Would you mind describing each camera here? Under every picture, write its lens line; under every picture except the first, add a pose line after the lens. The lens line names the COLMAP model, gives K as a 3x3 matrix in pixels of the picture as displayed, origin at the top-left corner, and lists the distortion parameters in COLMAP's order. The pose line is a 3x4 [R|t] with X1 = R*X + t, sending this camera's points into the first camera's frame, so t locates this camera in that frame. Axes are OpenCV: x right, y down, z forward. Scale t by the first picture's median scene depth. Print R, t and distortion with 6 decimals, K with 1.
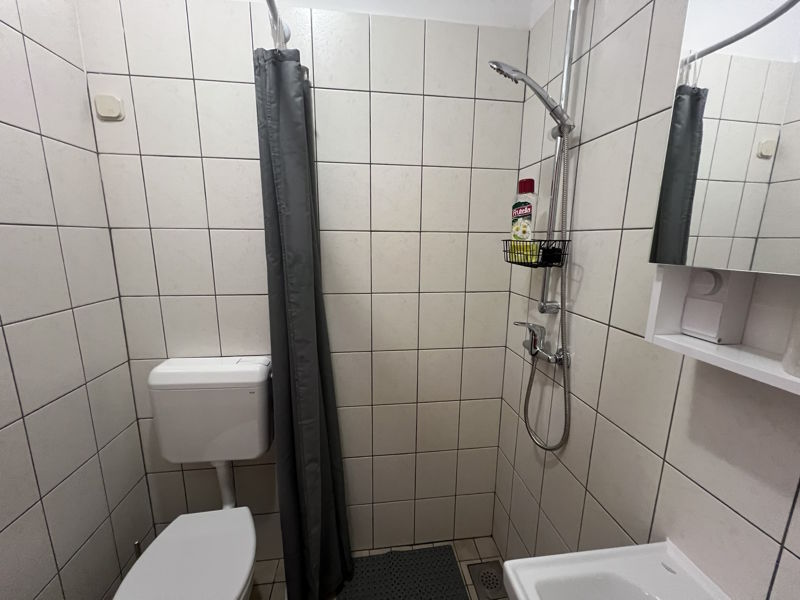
lens RADIAL K [[318.8, 0, 400.0], [0, 318.8, 300.0], [0, 0, 1]] dist [-0.002289, -0.000288]
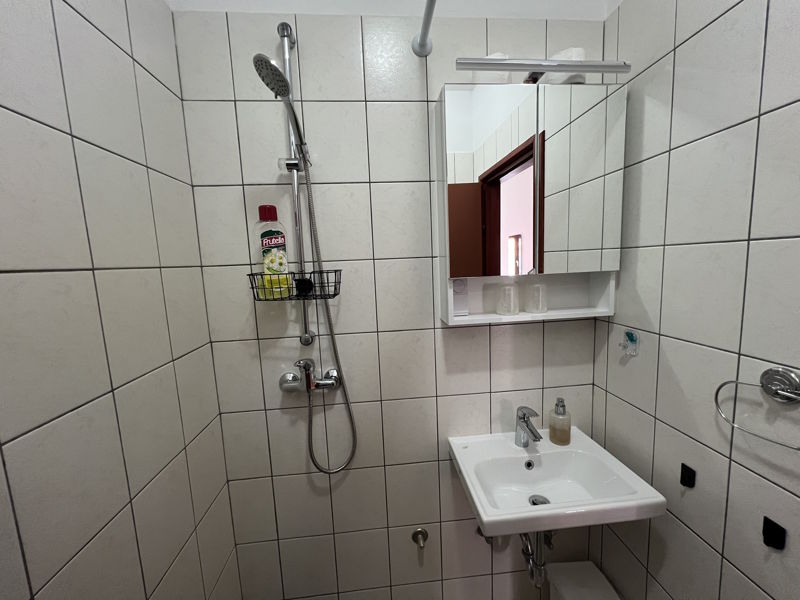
lens RADIAL K [[318.8, 0, 400.0], [0, 318.8, 300.0], [0, 0, 1]] dist [-0.002289, -0.000288]
pose [[0.041266, -0.131193, 0.990498, -0.491253], [0.228418, 0.966328, 0.118475, -0.144527], [-0.972688, 0.221358, 0.069844, 0.631301]]
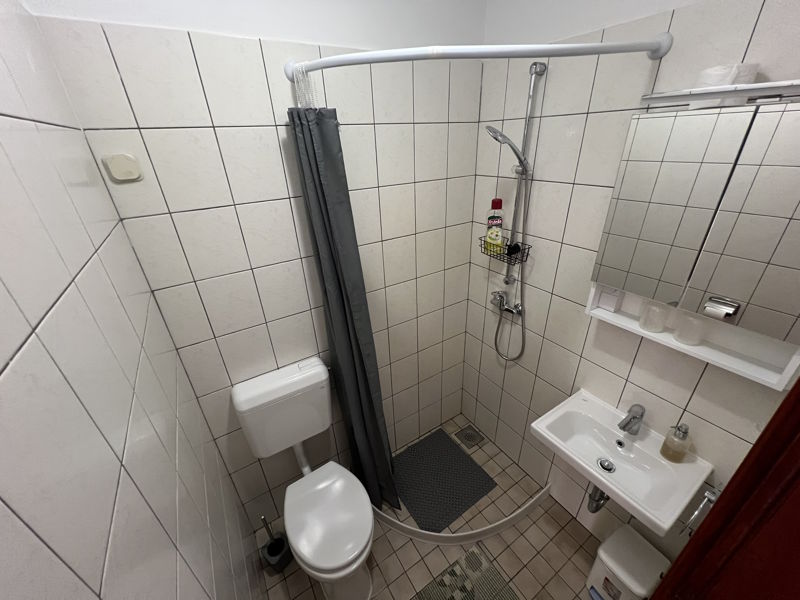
lens RADIAL K [[318.8, 0, 400.0], [0, 318.8, 300.0], [0, 0, 1]] dist [-0.002289, -0.000288]
pose [[0.903228, -0.233082, 0.360351, -0.625078], [0.126274, 0.946830, 0.295920, -0.424150], [-0.410164, -0.221780, 0.884635, -0.201325]]
